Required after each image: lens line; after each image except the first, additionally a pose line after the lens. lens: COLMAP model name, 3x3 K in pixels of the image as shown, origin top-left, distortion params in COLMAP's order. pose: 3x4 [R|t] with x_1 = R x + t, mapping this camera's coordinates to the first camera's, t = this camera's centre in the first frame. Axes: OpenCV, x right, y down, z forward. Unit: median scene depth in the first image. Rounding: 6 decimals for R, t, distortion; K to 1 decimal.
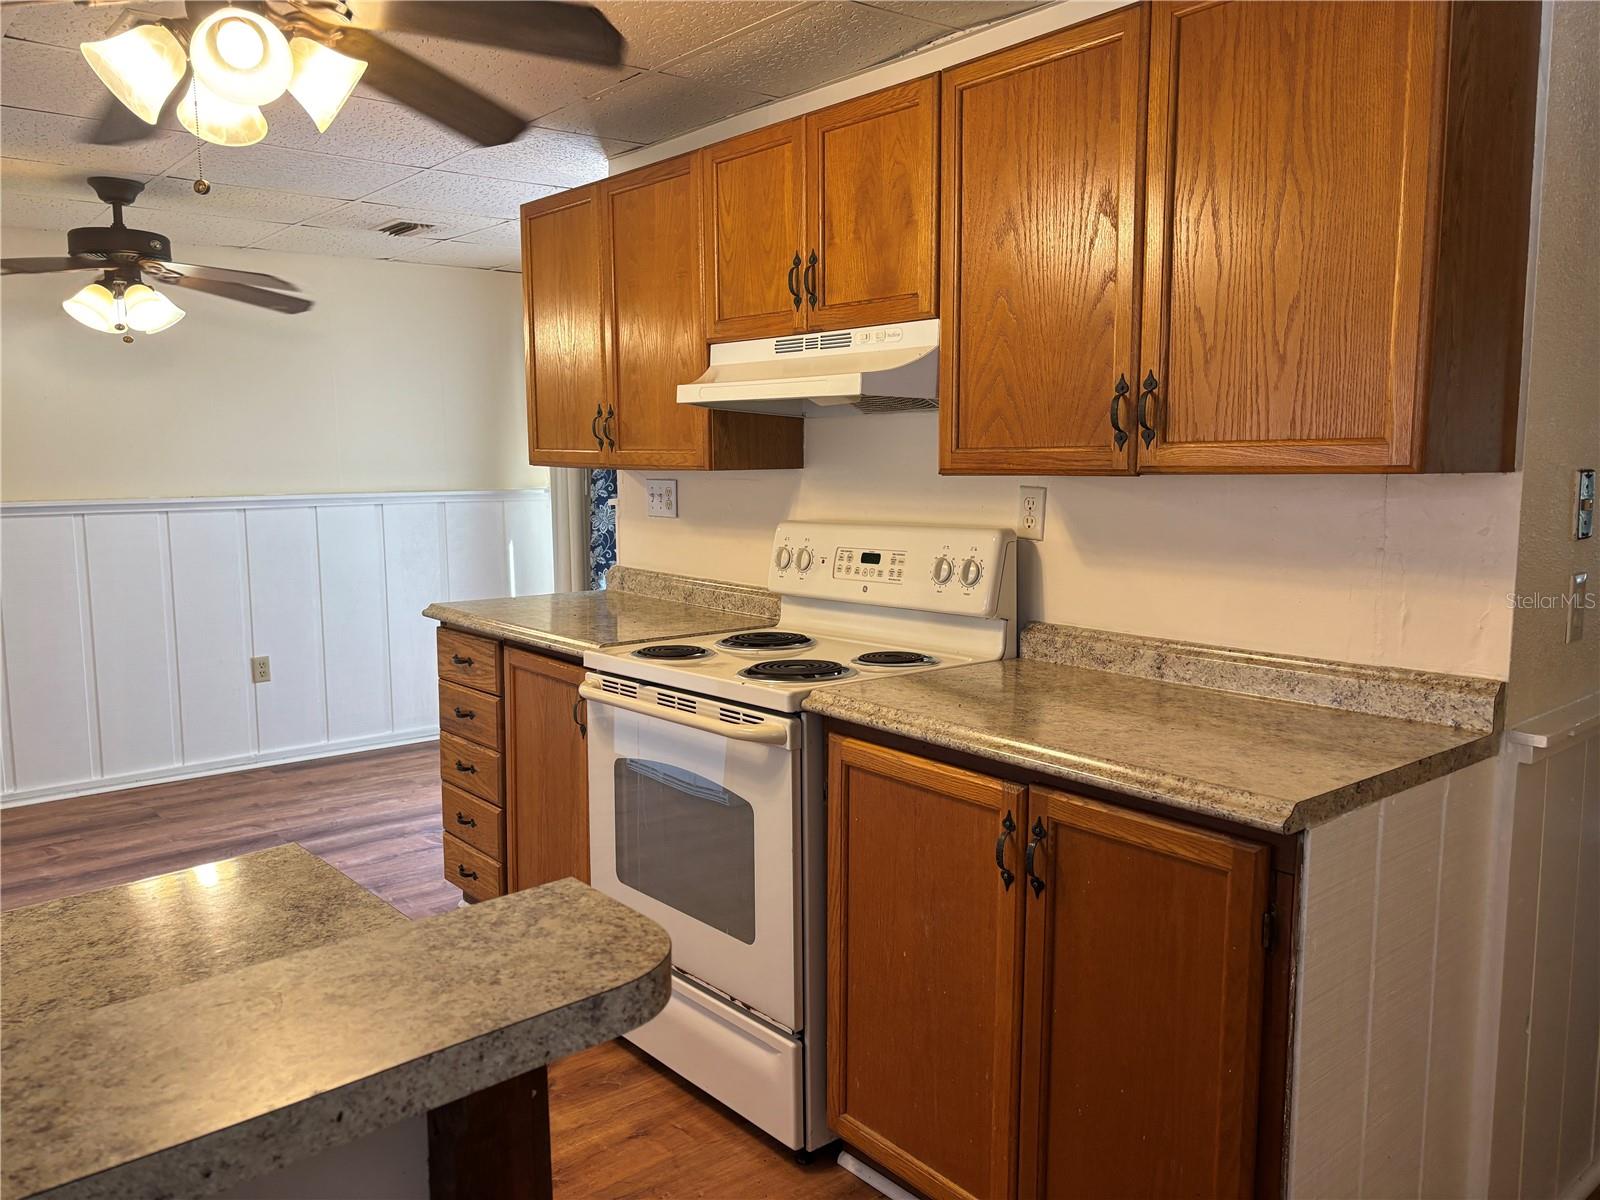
lens RADIAL K [[1206.9, 0, 789.7], [0, 1206.9, 591.1], [0, 0, 1]] dist [0.060466, -0.060722]
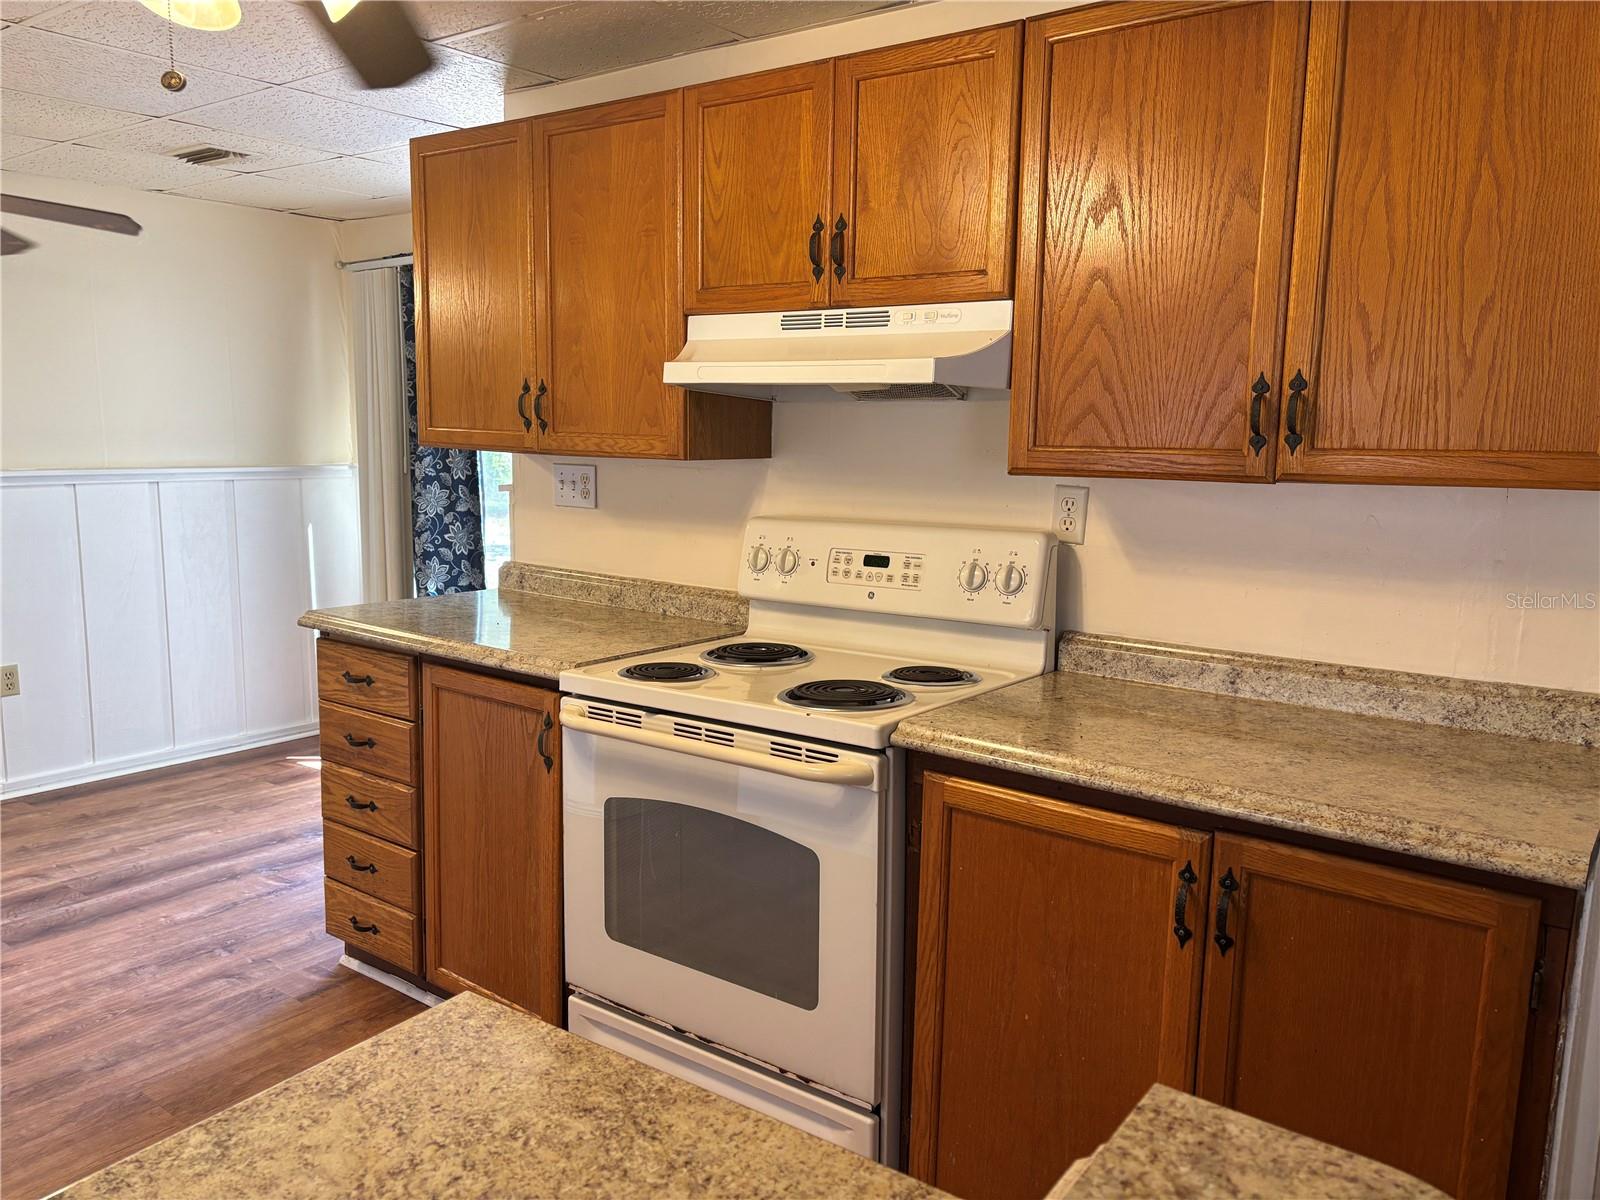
lens RADIAL K [[1206.9, 0, 789.1], [0, 1206.9, 595.2], [0, 0, 1]] dist [0.060466, -0.060722]
pose [[0.973400, -0.012049, 0.228794, -0.225766], [0.005772, 0.999589, 0.028085, -0.030348], [-0.229038, -0.026017, 0.973070, 0.145670]]
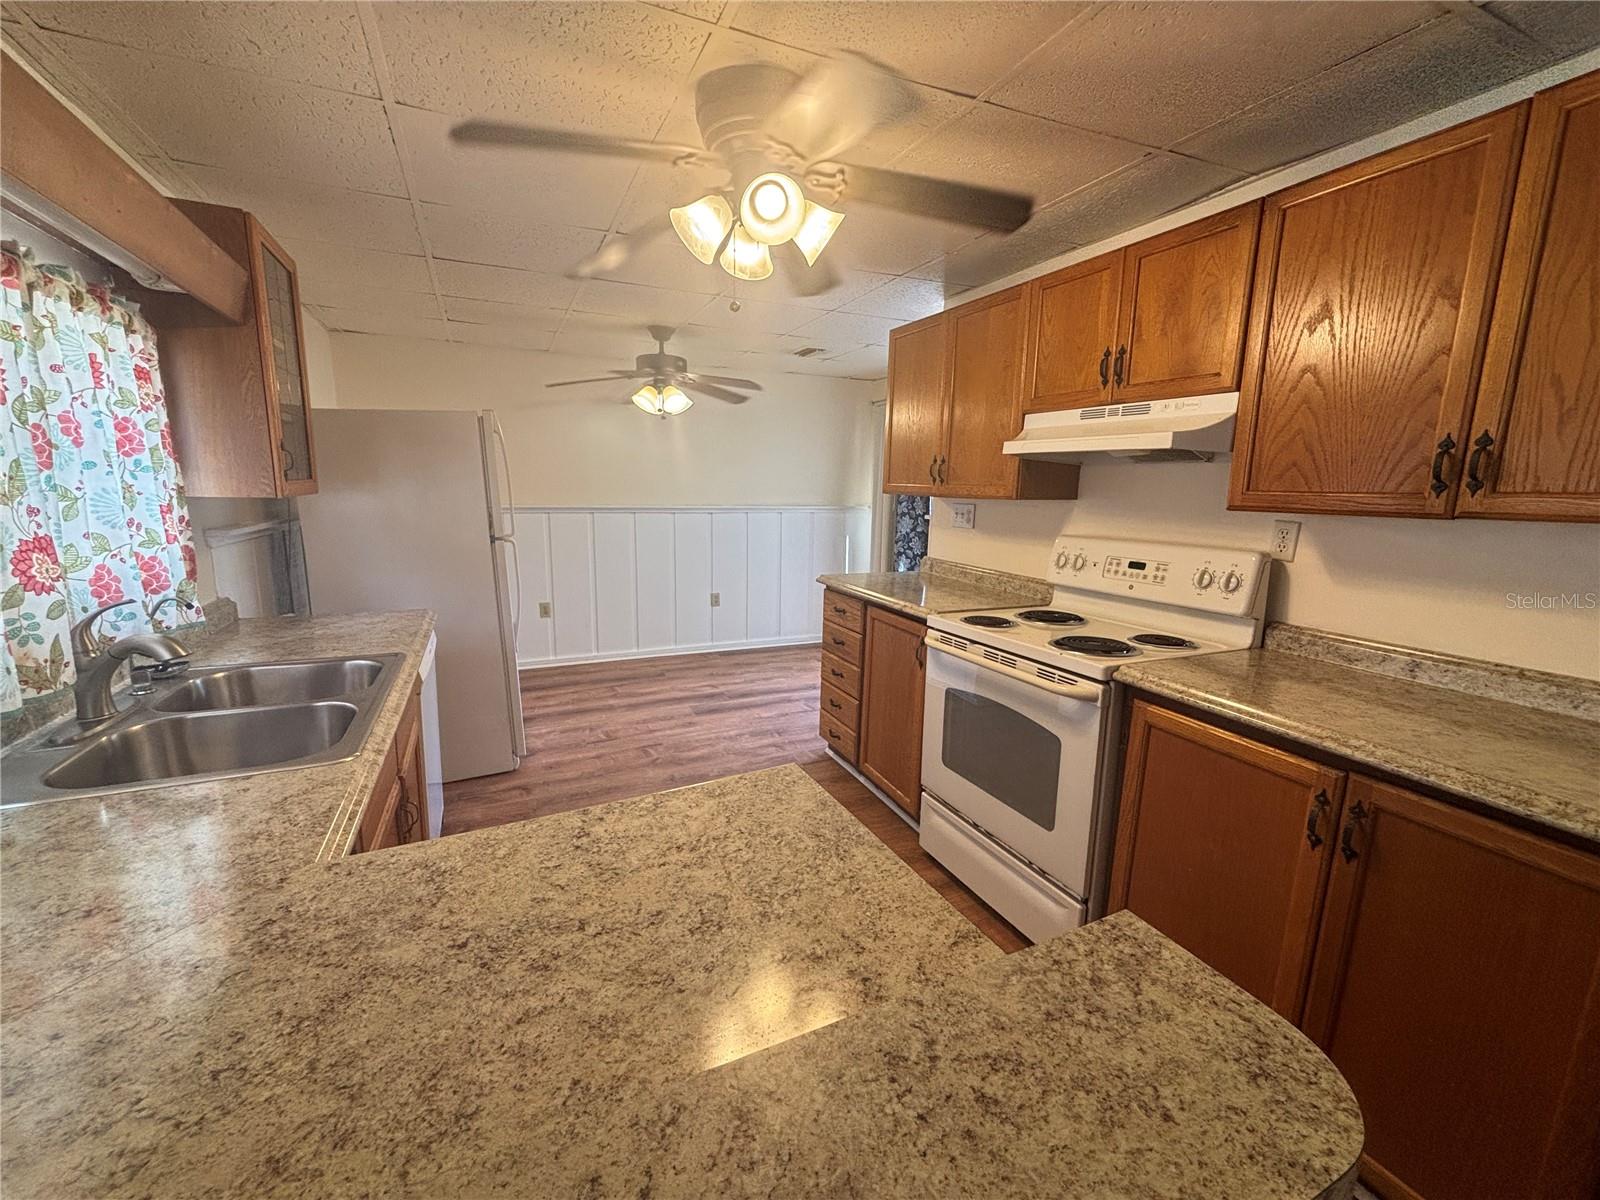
lens RADIAL K [[651.5, 0, 795.5], [0, 651.5, 596.1], [0, 0, 1]] dist [-0.004200, 0.000969]
pose [[0.963872, 0.069754, -0.257069, -0.133285], [-0.055576, 0.996526, 0.062021, -0.018716], [0.260502, -0.045494, 0.964401, 0.168502]]
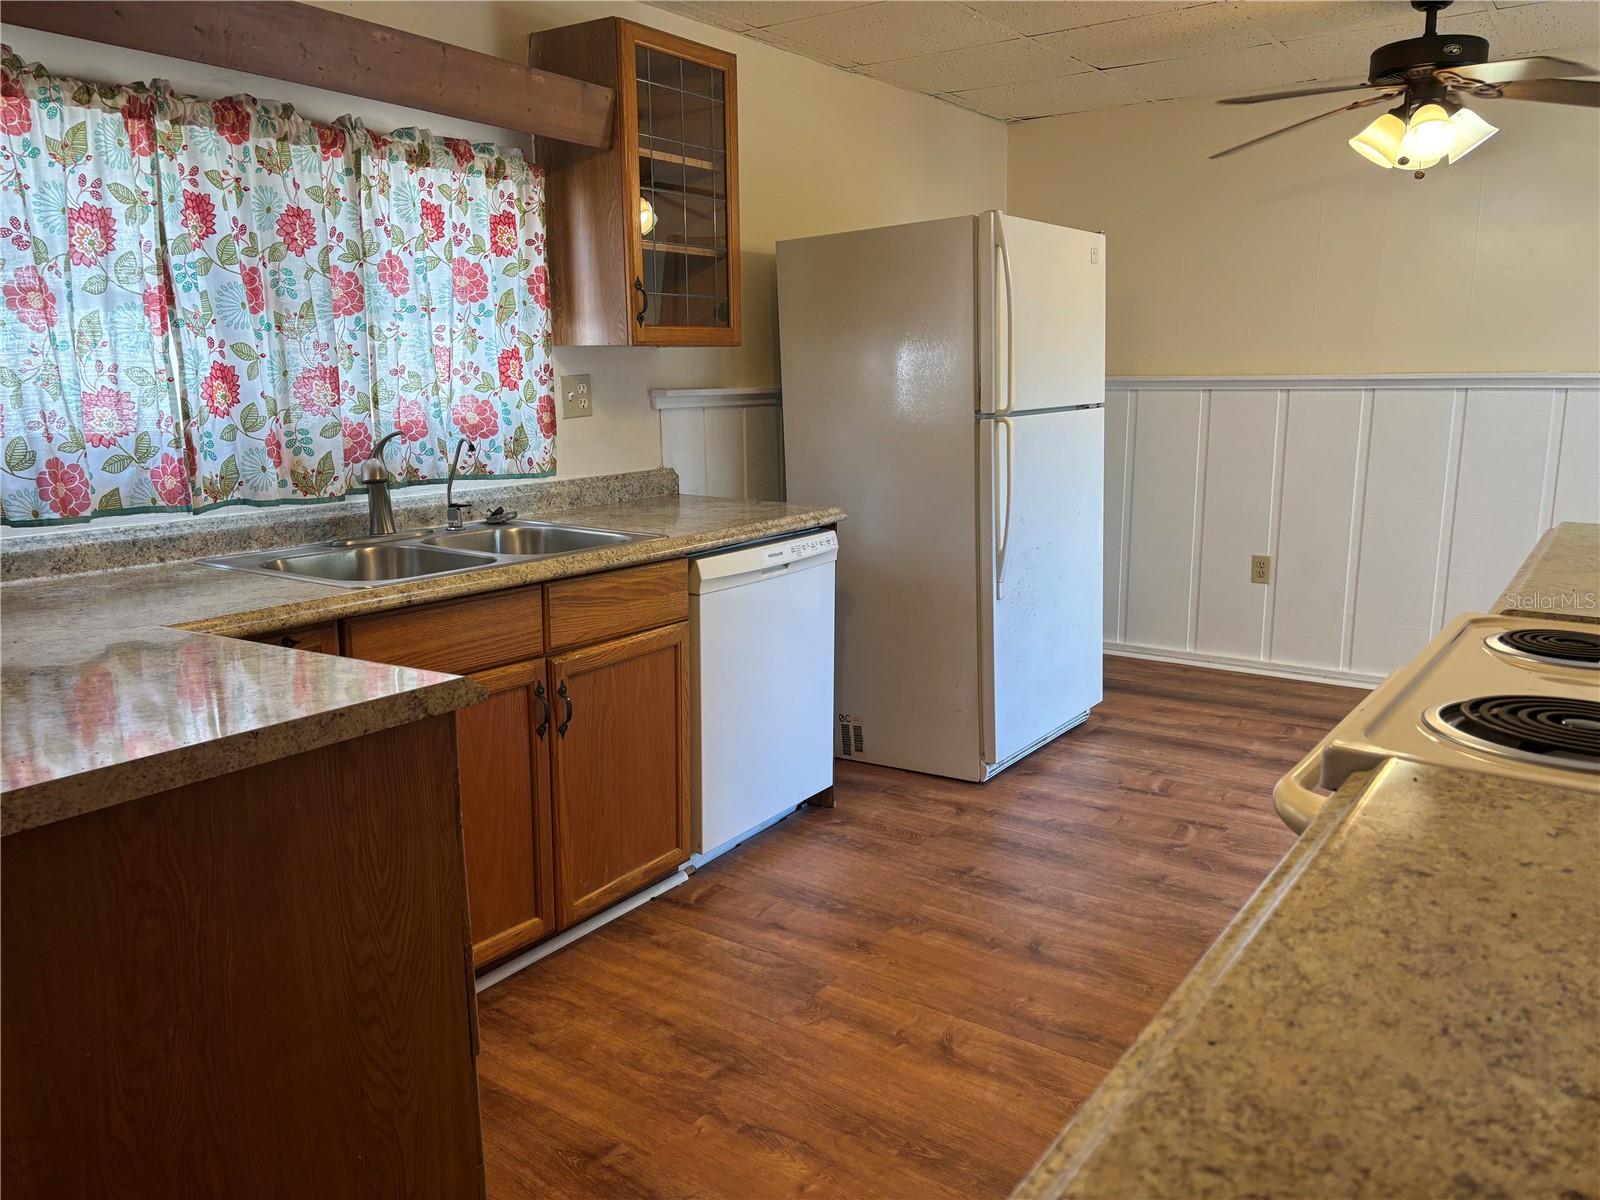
lens RADIAL K [[1206.9, 0, 801.4], [0, 1206.9, 604.9], [0, 0, 1]] dist [0.060466, -0.060722]
pose [[0.253991, 0.194756, -0.947396, 0.329133], [-0.102806, 0.979405, 0.173774, -0.025841], [0.961727, 0.053261, 0.268782, 0.580173]]
